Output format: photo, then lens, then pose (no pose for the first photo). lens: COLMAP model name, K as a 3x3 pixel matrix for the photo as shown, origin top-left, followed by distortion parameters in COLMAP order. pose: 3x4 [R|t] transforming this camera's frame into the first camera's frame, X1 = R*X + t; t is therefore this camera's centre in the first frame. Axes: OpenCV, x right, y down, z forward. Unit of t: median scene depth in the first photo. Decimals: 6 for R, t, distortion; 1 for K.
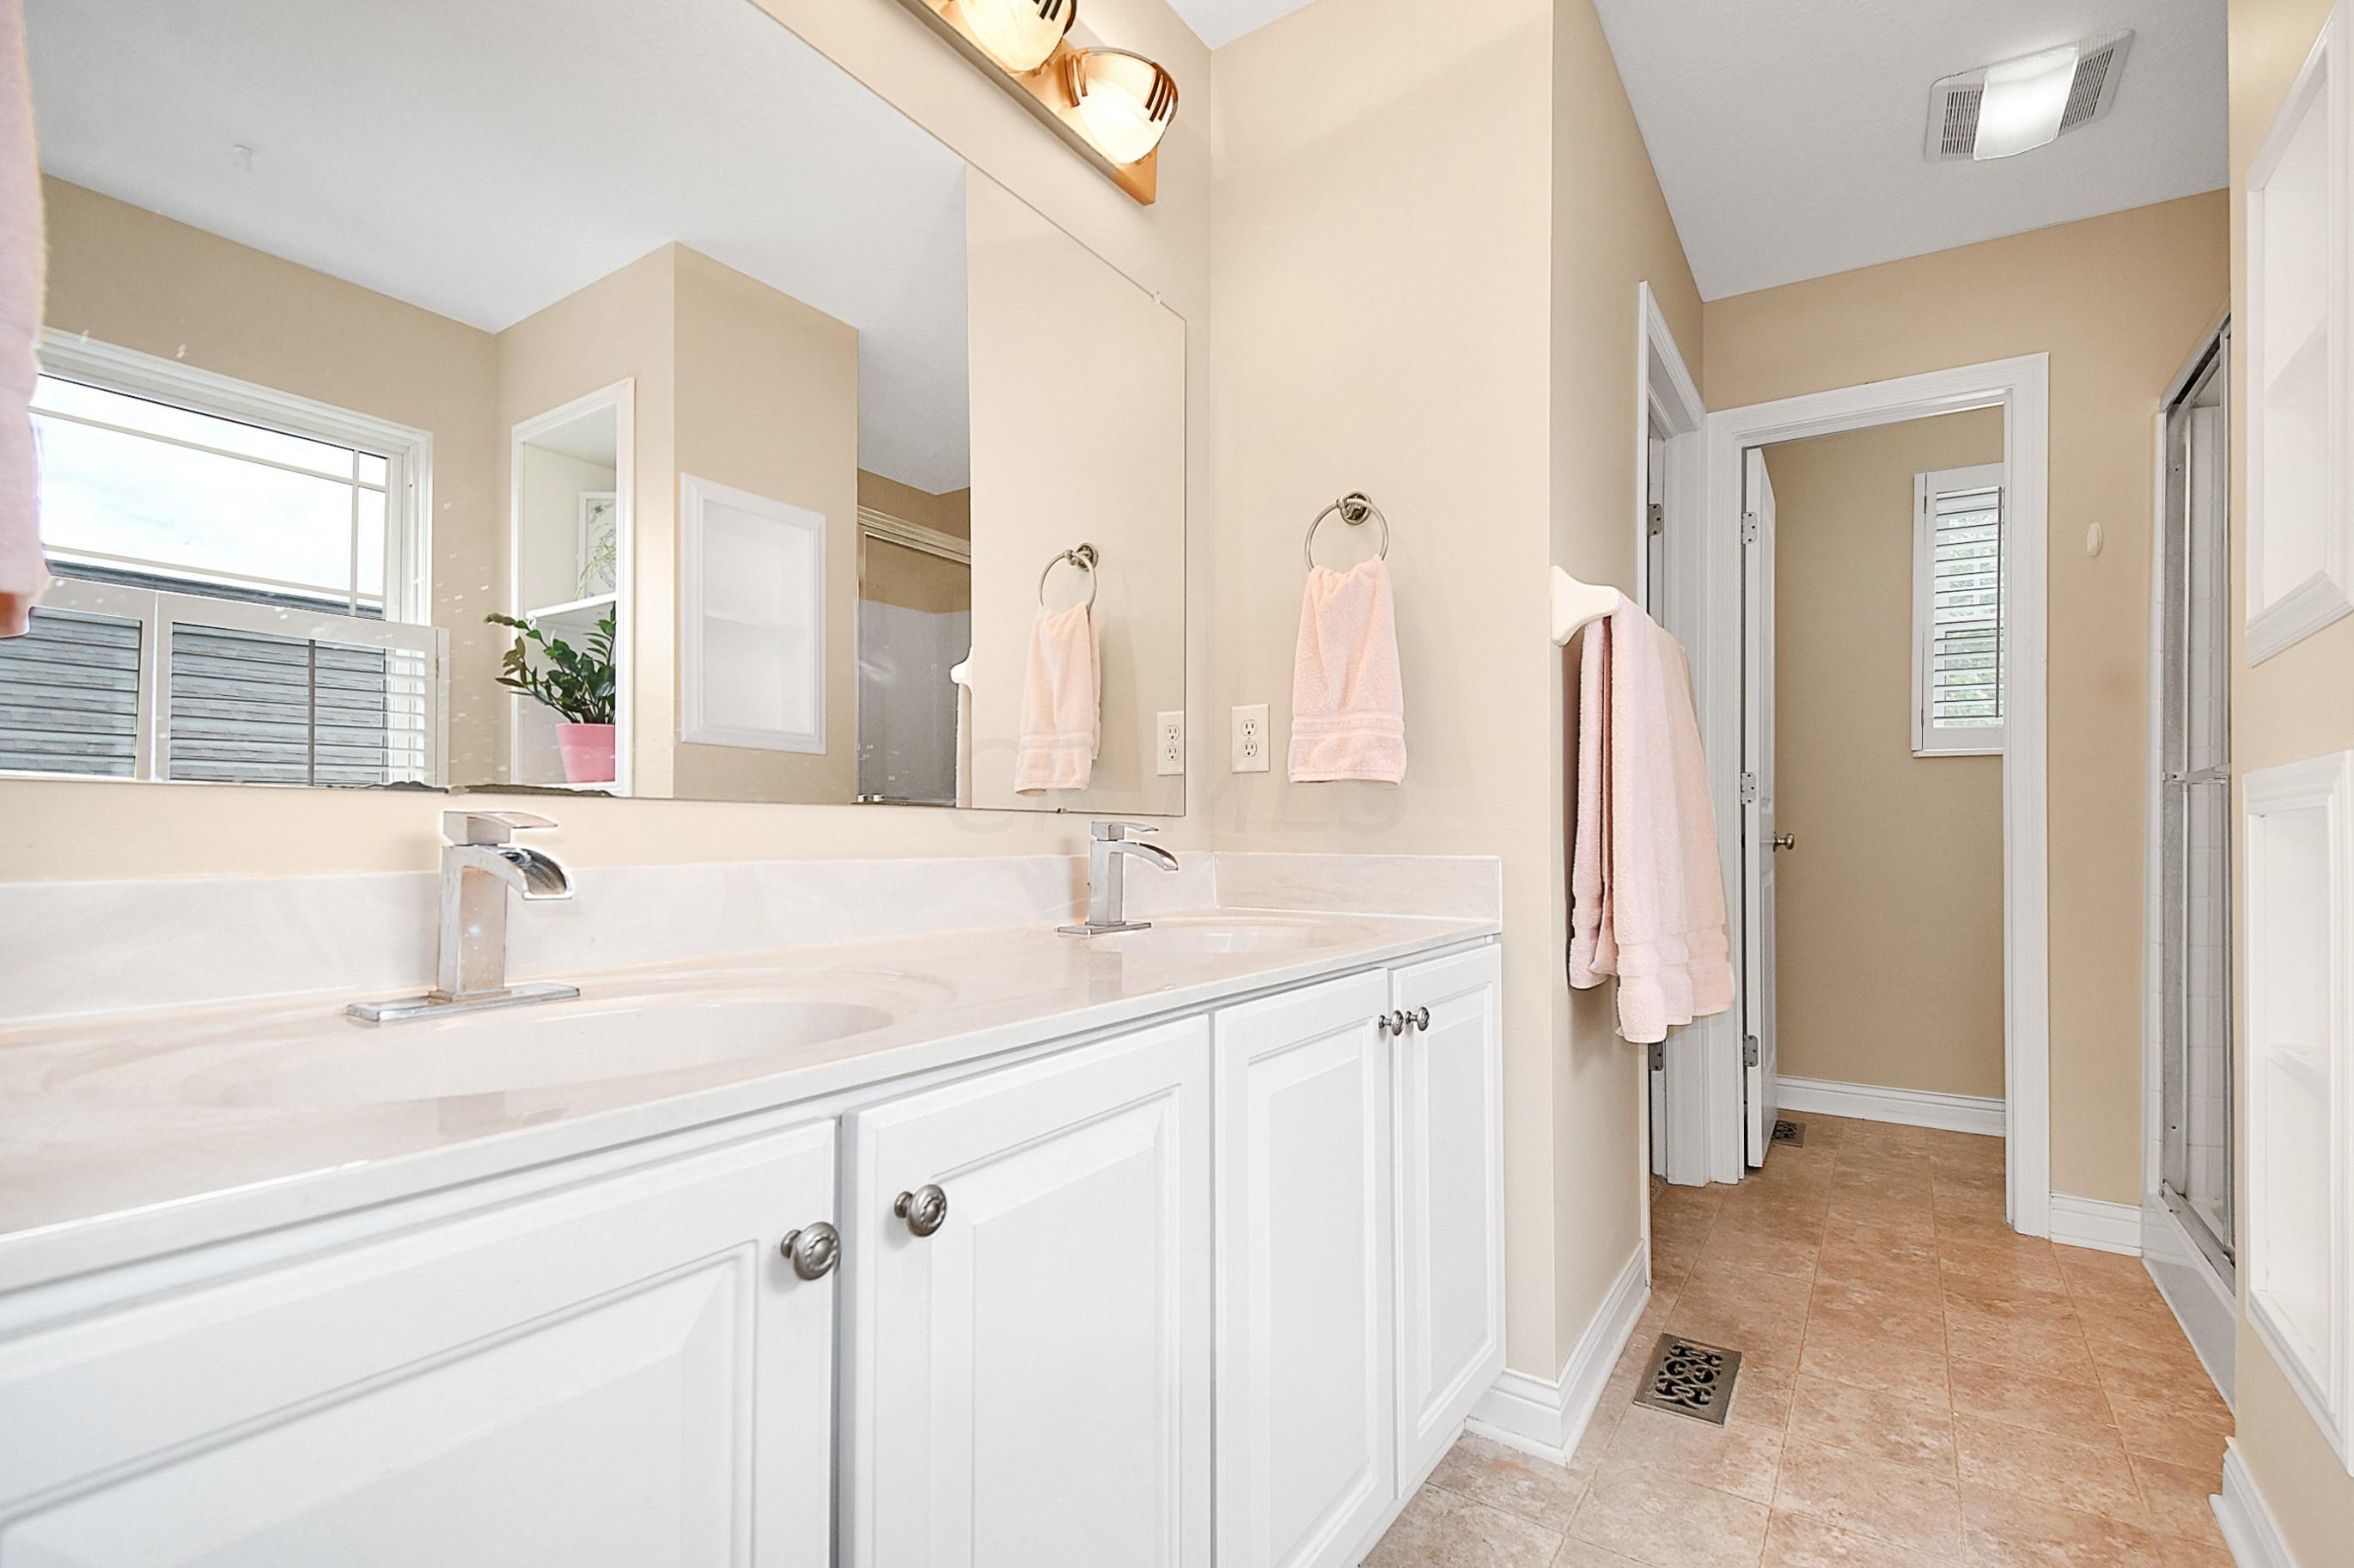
lens RADIAL K [[1072.7, 0, 1177.8], [0, 1072.7, 816.9], [0, 0, 1]] dist [0.000655, -0.008451]
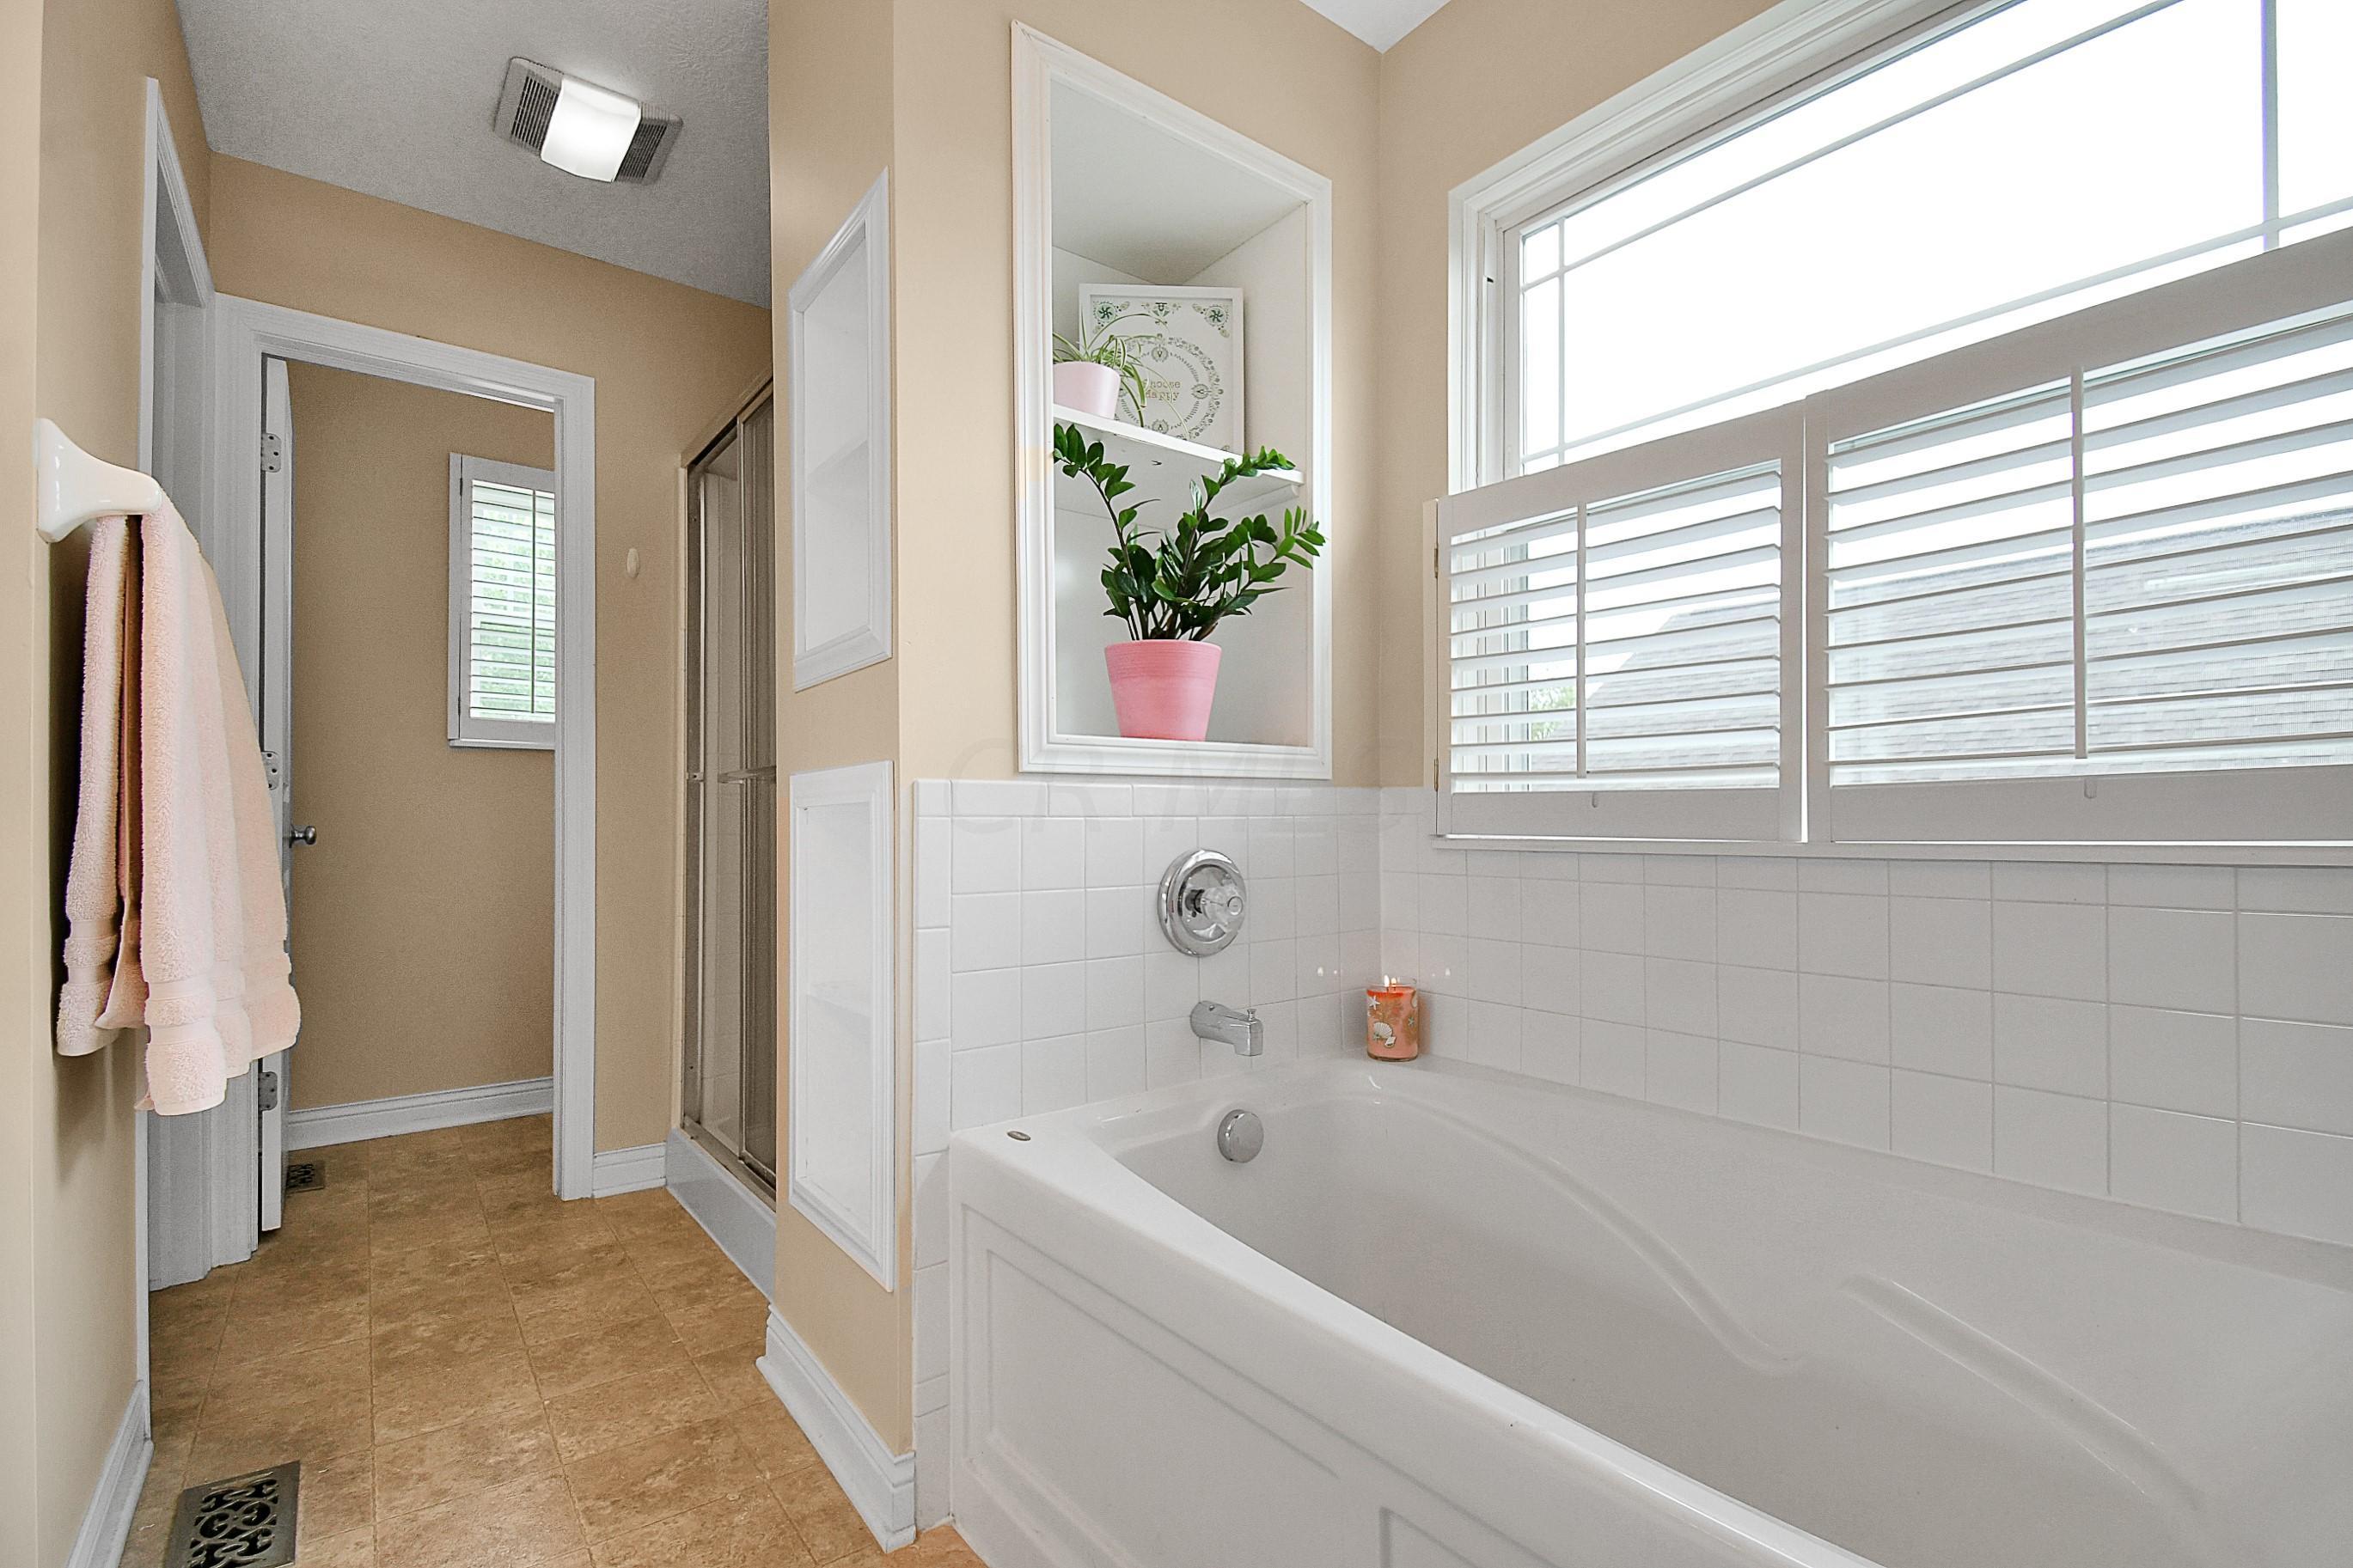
lens RADIAL K [[1065.6, 0, 1176.8], [0, 1065.6, 817.0], [0, 0, 1]] dist [0.046616, -0.032068]
pose [[0.321891, -0.003201, 0.946771, -0.035108], [-0.002459, 0.999988, 0.004217, 0.003257], [-0.946774, -0.003685, 0.321879, 0.093682]]
